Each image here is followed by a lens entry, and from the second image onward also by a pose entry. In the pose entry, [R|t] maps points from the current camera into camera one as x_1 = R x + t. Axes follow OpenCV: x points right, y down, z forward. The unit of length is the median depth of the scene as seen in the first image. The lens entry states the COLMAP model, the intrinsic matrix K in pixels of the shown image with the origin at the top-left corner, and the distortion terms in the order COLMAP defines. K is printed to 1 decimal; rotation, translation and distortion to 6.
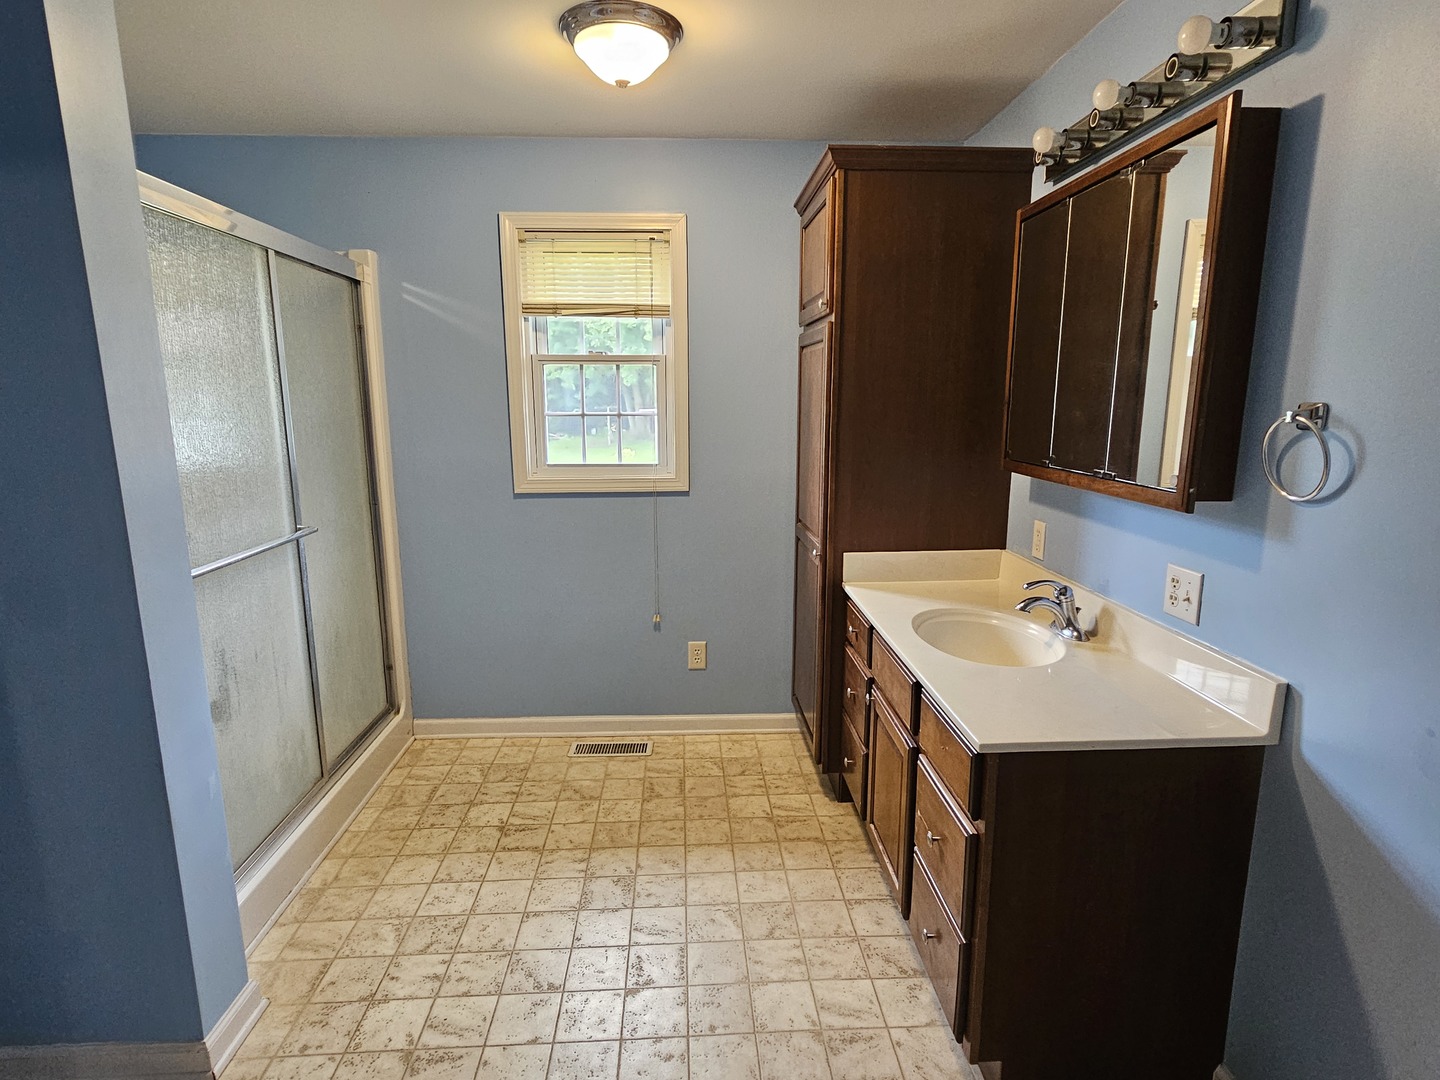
lens RADIAL K [[765.1, 0, 721.8], [0, 765.1, 543.1], [0, 0, 1]] dist [-0.001324, 0.000058]
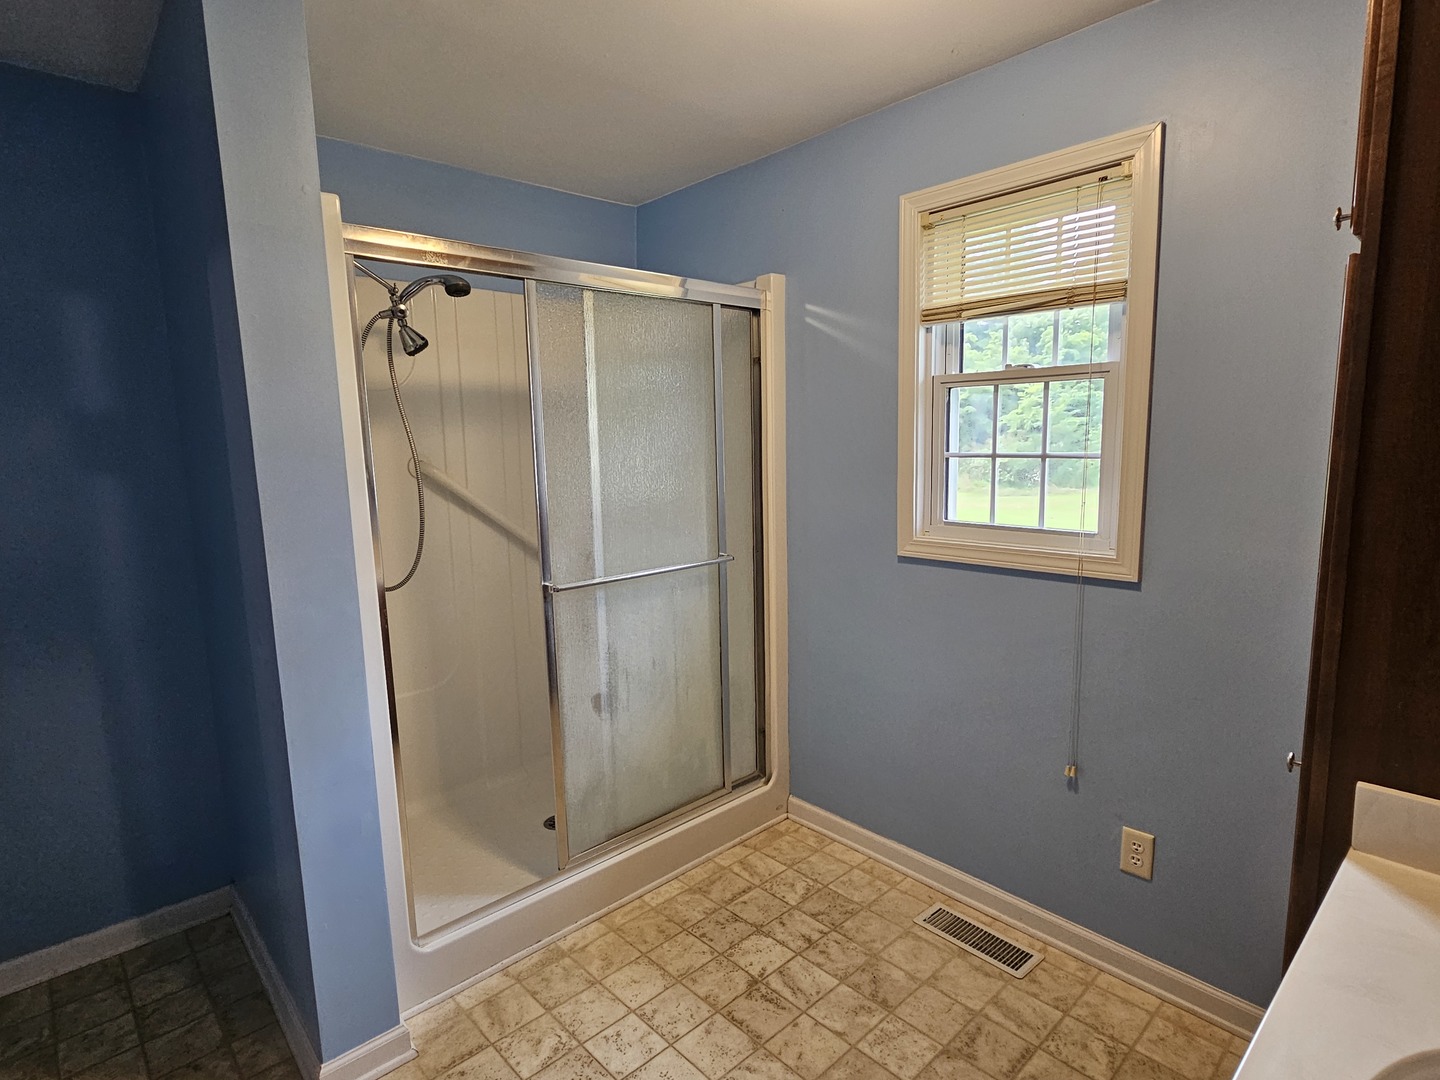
lens RADIAL K [[765.1, 0, 721.8], [0, 765.1, 543.1], [0, 0, 1]] dist [-0.001324, 0.000058]
pose [[0.643276, 0.095700, -0.759630, 0.212727], [-0.124560, 0.992020, 0.019495, -0.073916], [0.755434, 0.082079, 0.650063, 0.378246]]
